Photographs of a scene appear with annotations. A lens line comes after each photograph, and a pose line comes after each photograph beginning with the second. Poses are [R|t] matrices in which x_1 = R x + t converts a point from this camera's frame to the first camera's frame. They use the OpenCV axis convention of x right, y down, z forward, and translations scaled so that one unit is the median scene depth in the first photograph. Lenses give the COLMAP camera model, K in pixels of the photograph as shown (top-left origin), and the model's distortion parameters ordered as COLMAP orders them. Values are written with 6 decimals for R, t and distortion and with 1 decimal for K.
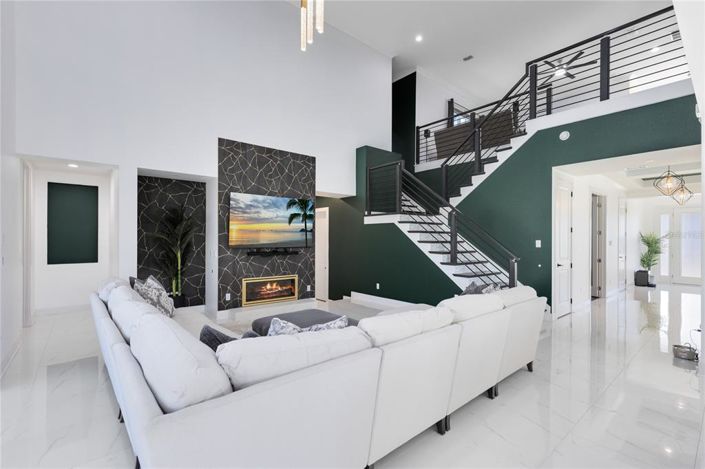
lens RADIAL K [[322.4, 0, 353.2], [0, 322.4, 239.7], [0, 0, 1]] dist [0.016641, -0.000028]
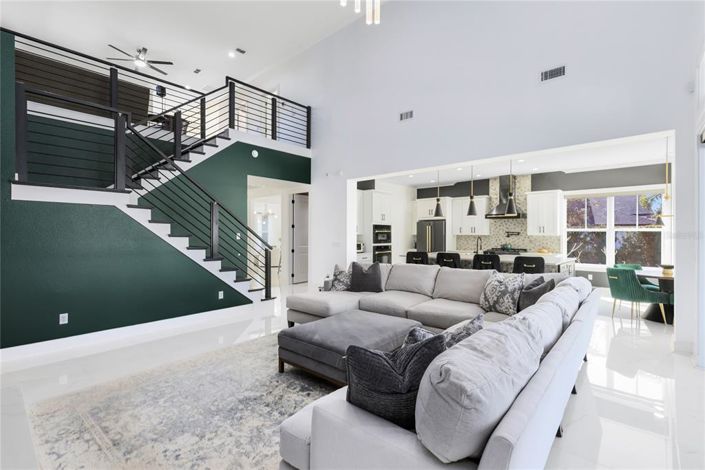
lens RADIAL K [[322.4, 0, 355.2], [0, 322.4, 235.5], [0, 0, 1]] dist [0.016641, -0.000028]
pose [[-0.141007, -0.008459, 0.989972, -0.567517], [0.001070, 0.999962, 0.008696, 0.000787], [-0.990008, 0.002286, -0.140993, 0.632714]]
